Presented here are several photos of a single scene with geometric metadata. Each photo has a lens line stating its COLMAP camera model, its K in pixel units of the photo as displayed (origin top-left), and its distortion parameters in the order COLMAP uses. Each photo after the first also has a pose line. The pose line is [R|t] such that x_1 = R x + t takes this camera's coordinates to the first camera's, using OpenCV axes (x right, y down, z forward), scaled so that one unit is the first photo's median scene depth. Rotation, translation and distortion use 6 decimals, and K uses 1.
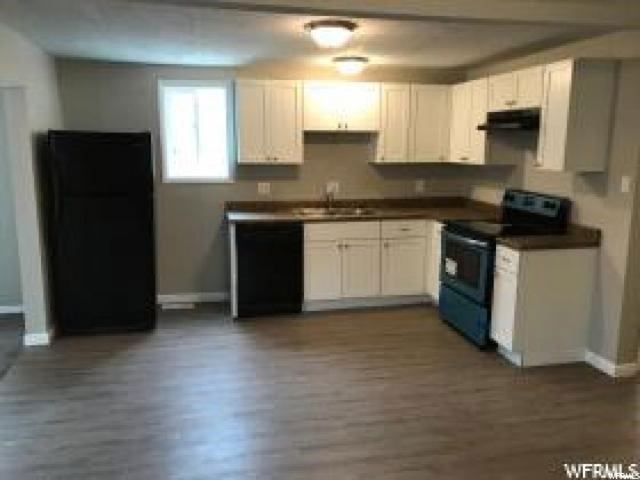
lens RADIAL K [[527.5, 0, 320.0], [0, 527.5, 240.0], [0, 0, 1]] dist [0.008204, 0.005029]
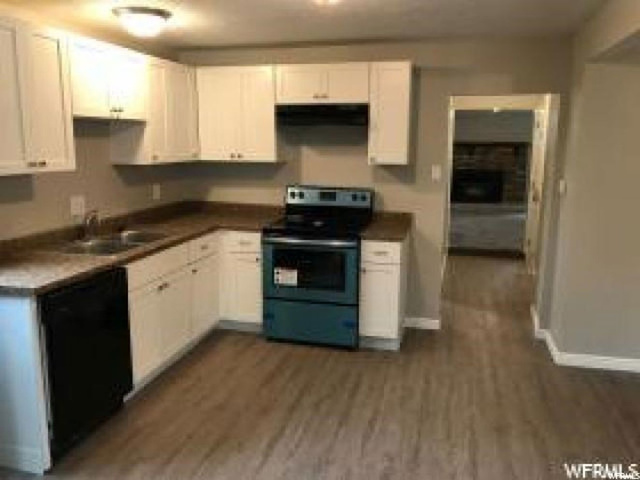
lens RADIAL K [[527.5, 0, 320.0], [0, 527.5, 240.0], [0, 0, 1]] dist [0.008204, 0.005029]
pose [[0.463115, -0.167038, 0.870415, -0.485997], [0.155918, 0.982118, 0.105516, -0.095091], [-0.872476, 0.086848, 0.480878, 0.515818]]
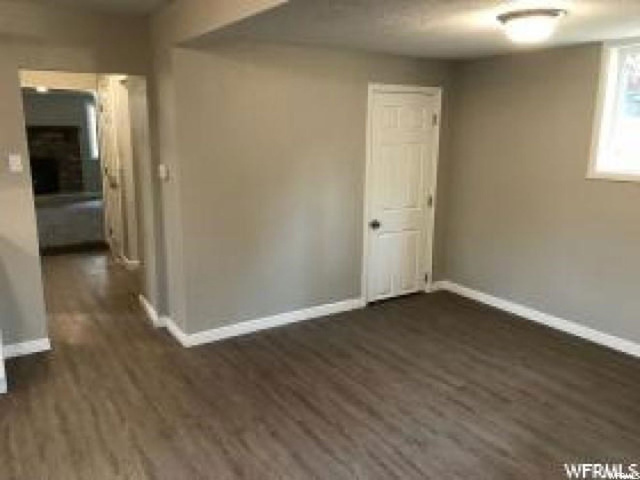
lens RADIAL K [[527.5, 0, 320.0], [0, 527.5, 240.0], [0, 0, 1]] dist [0.008204, 0.005029]
pose [[-0.338466, -0.203297, 0.918755, -0.430673], [0.159980, 0.949736, 0.269088, -0.112028], [-0.927280, 0.238060, -0.288929, 0.613465]]
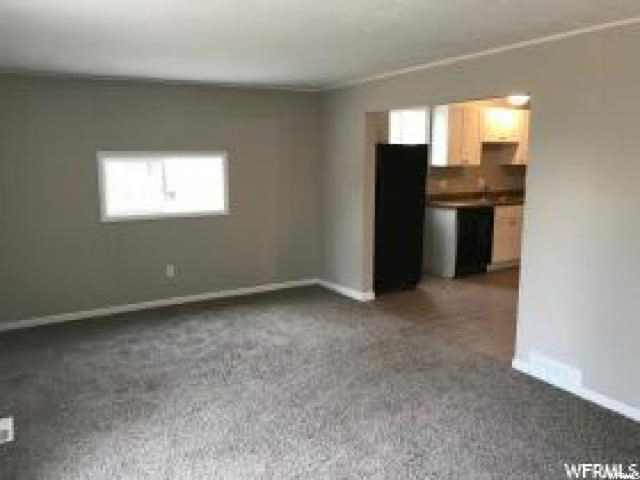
lens RADIAL K [[527.5, 0, 320.0], [0, 527.5, 240.0], [0, 0, 1]] dist [0.008204, 0.005029]
pose [[0.952257, -0.052025, 0.300832, -0.951501], [0.056530, 0.998381, -0.006284, 0.041915], [-0.300018, 0.022990, 0.953656, -0.223075]]
